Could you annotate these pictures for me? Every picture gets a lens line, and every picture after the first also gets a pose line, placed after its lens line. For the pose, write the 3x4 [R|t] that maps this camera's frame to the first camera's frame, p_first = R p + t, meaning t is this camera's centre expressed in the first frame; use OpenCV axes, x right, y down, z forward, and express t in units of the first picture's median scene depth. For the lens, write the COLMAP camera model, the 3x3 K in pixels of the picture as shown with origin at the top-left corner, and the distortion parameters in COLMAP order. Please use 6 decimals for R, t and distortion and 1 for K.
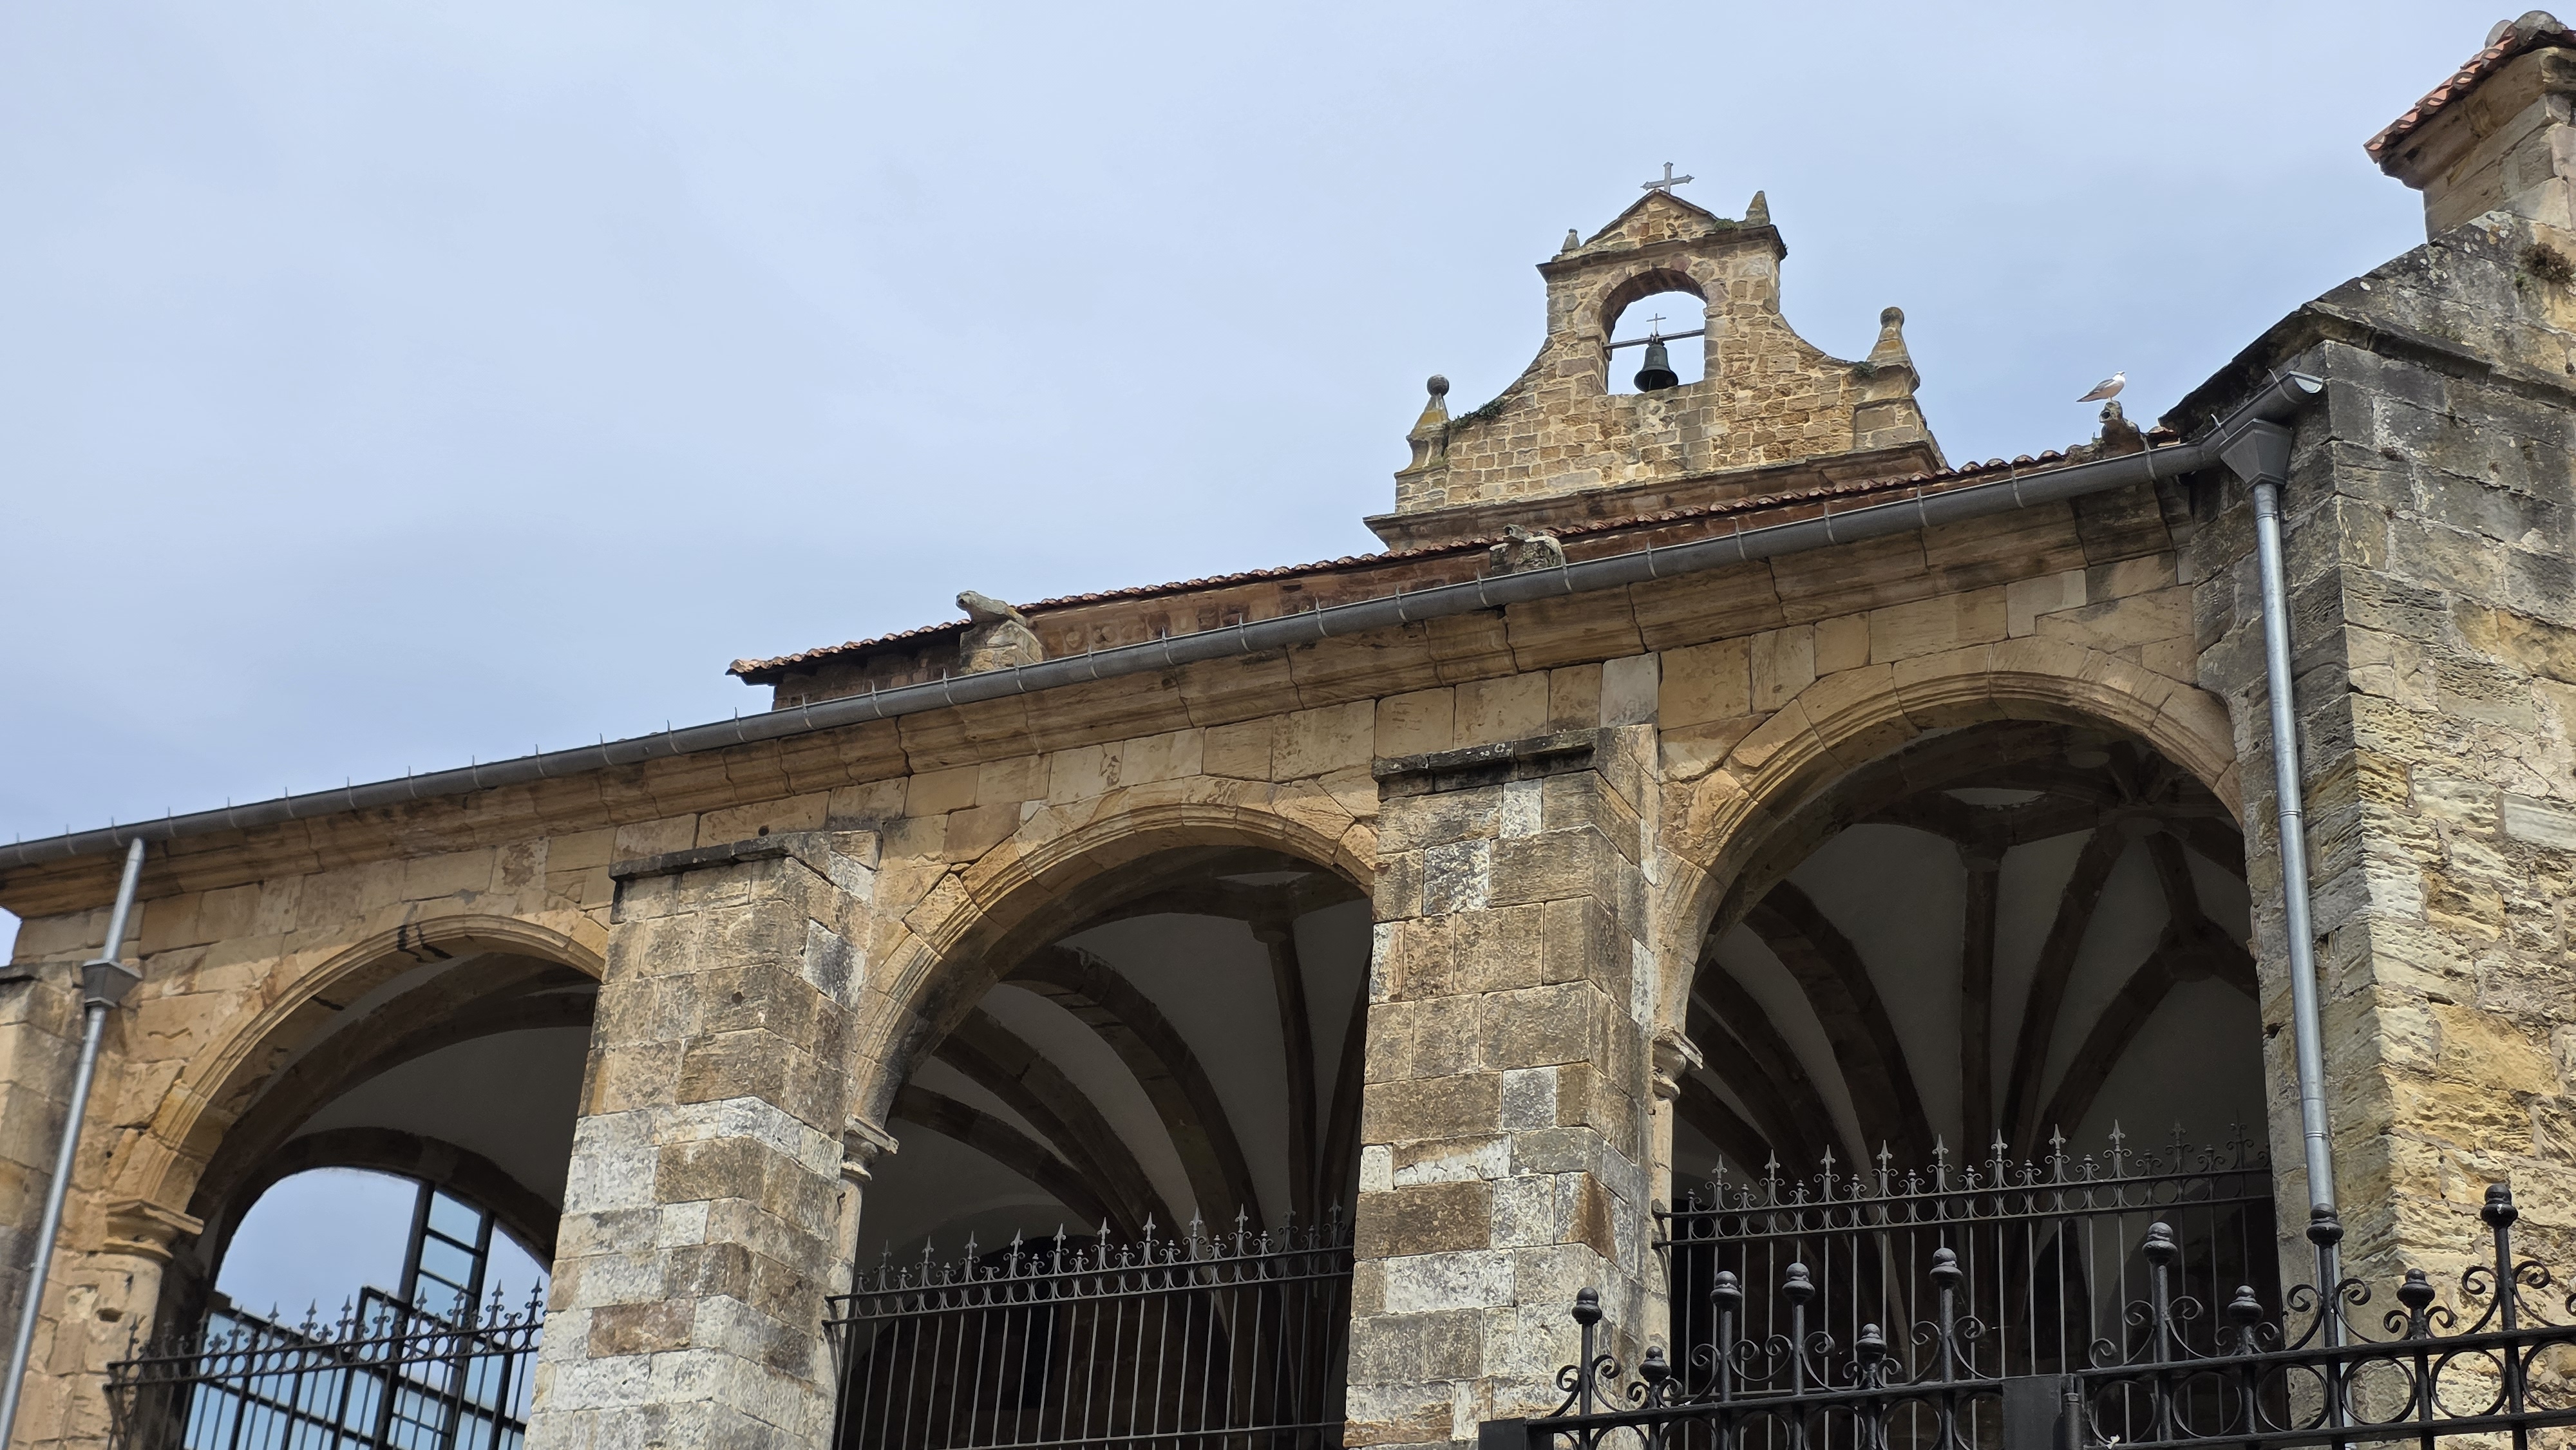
lens RADIAL K [[3596.0, 0, 1298.9], [0, 3596.0, 702.3], [0, 0, 1]] dist [0.054539, 0.000000]
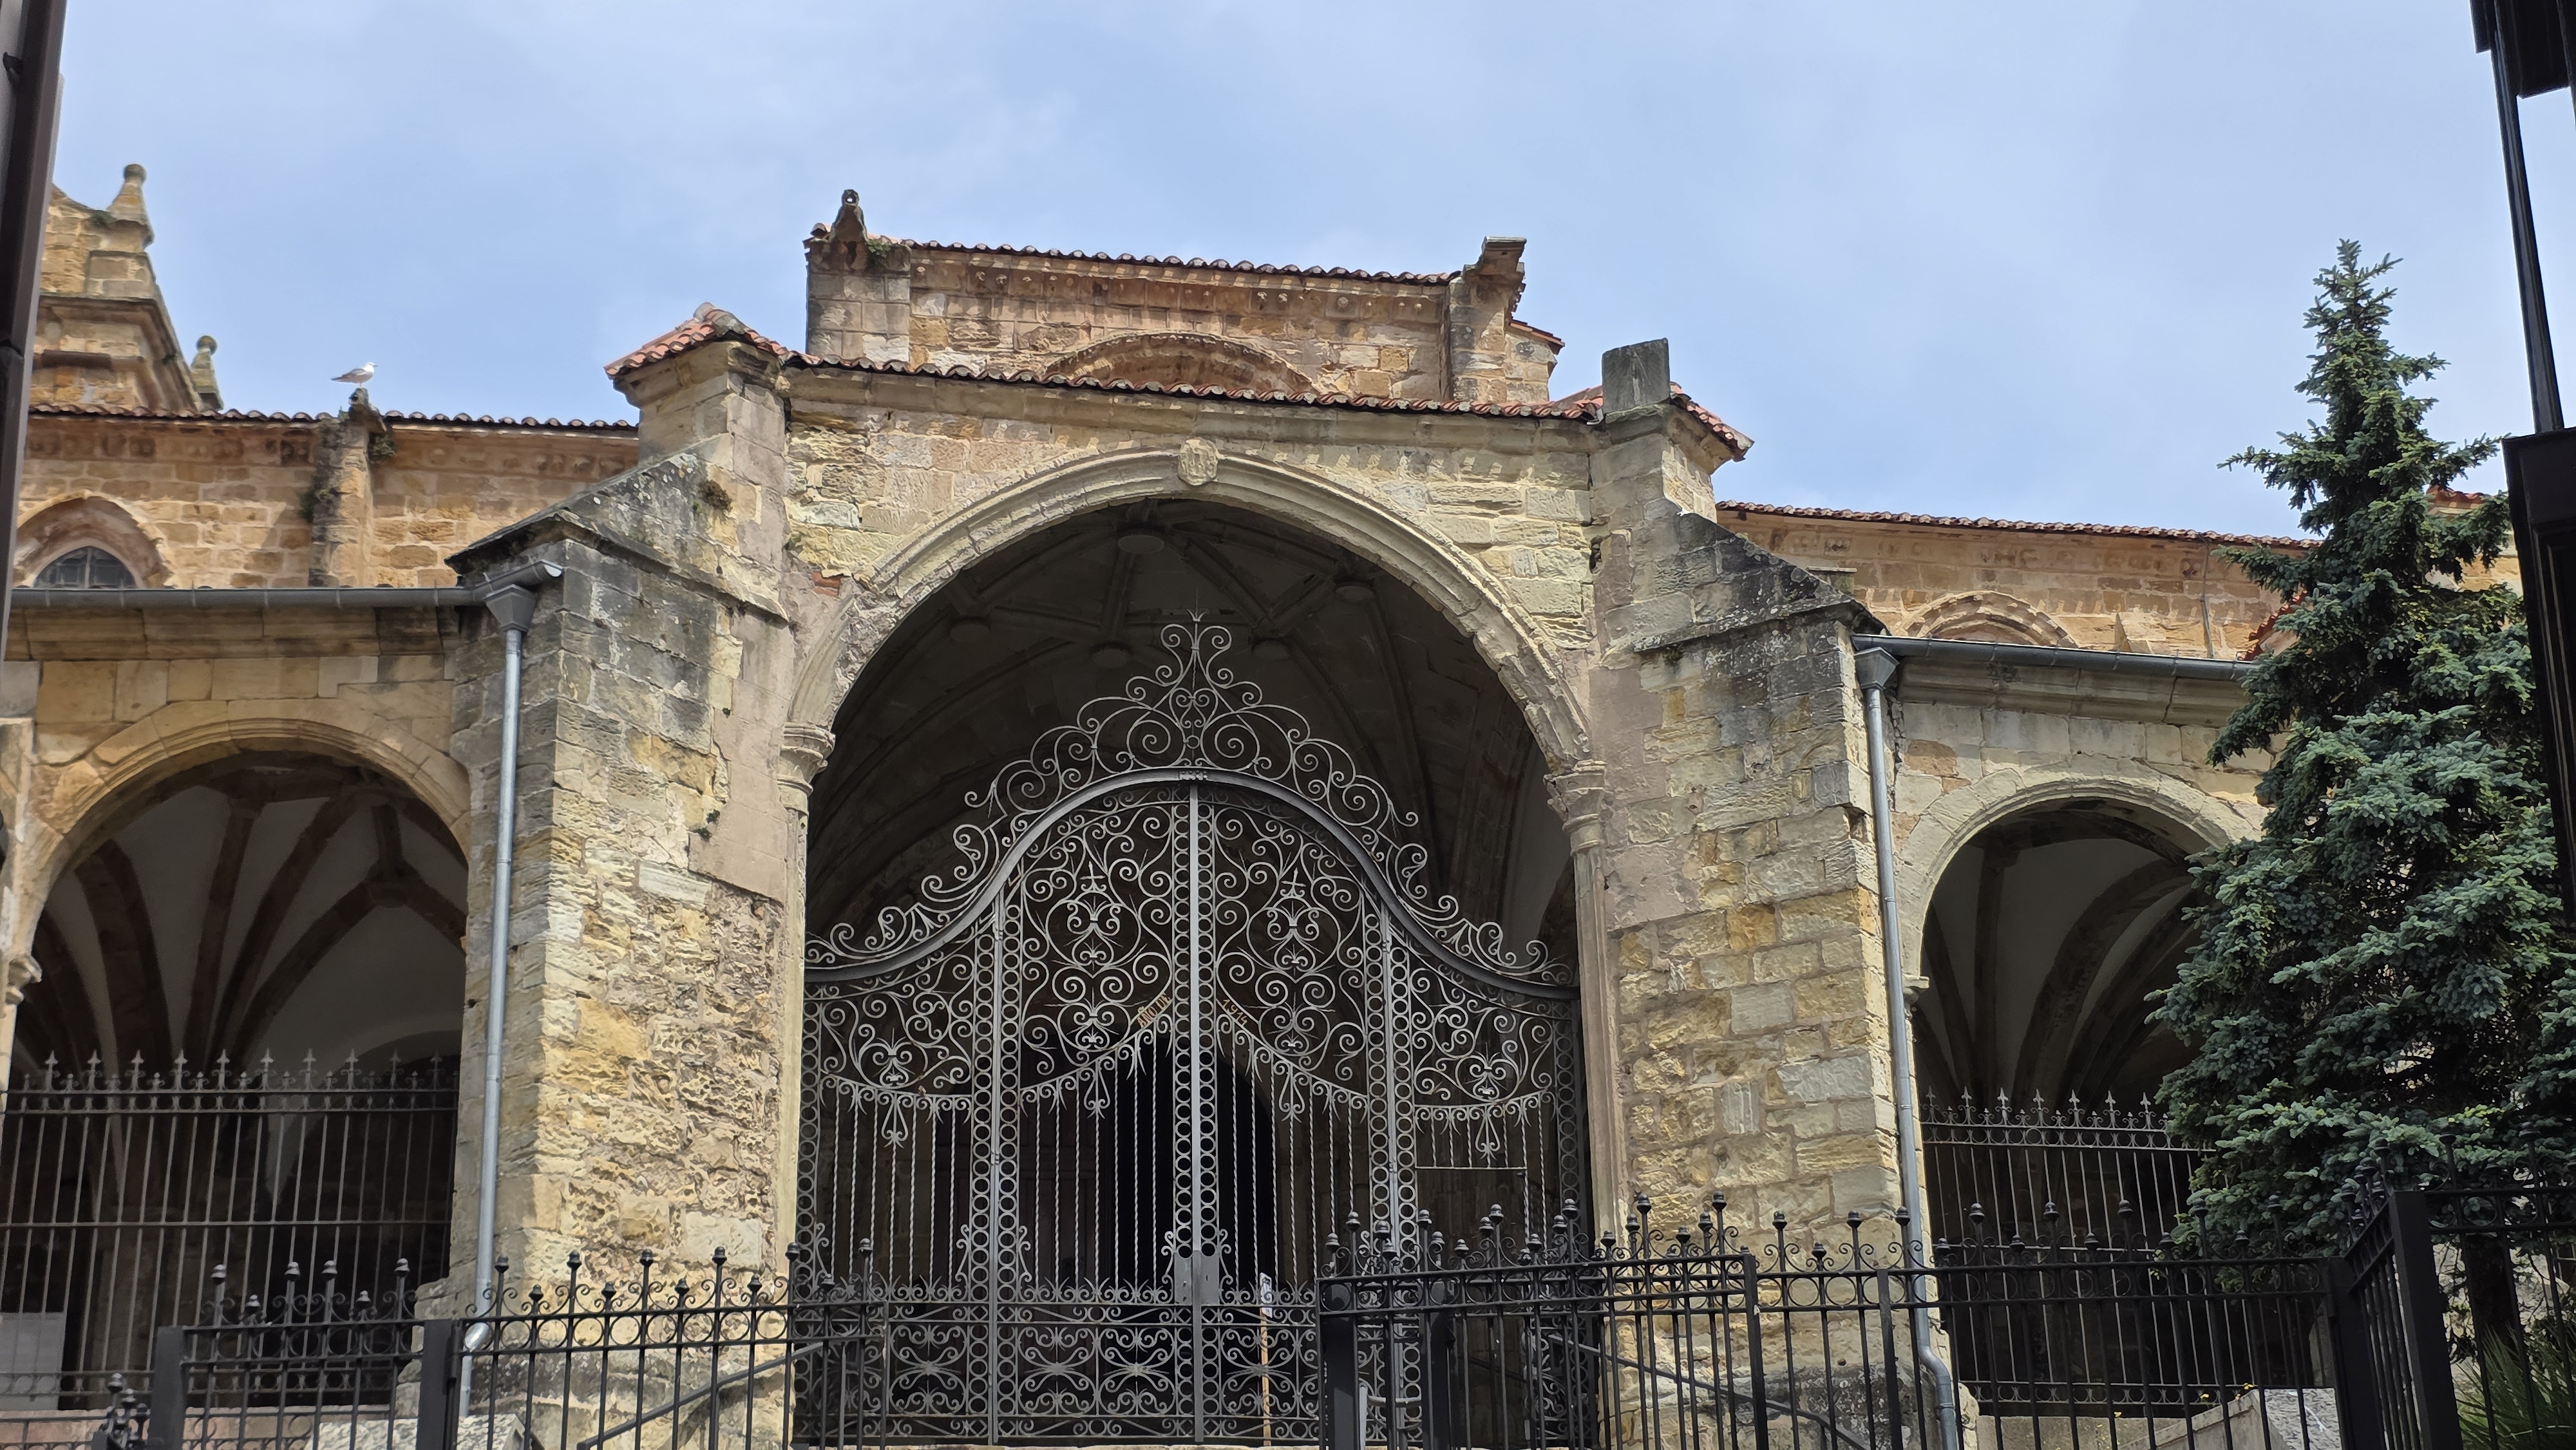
lens RADIAL K [[3596.0, 0, 1285.5], [0, 3596.0, 712.0], [0, 0, 1]] dist [0.054539, 0.000000]
pose [[0.865161, 0.107982, 0.489731, -0.167921], [-0.143354, 0.989046, 0.035172, -0.118425], [-0.480569, -0.100634, 0.871164, -0.412560]]
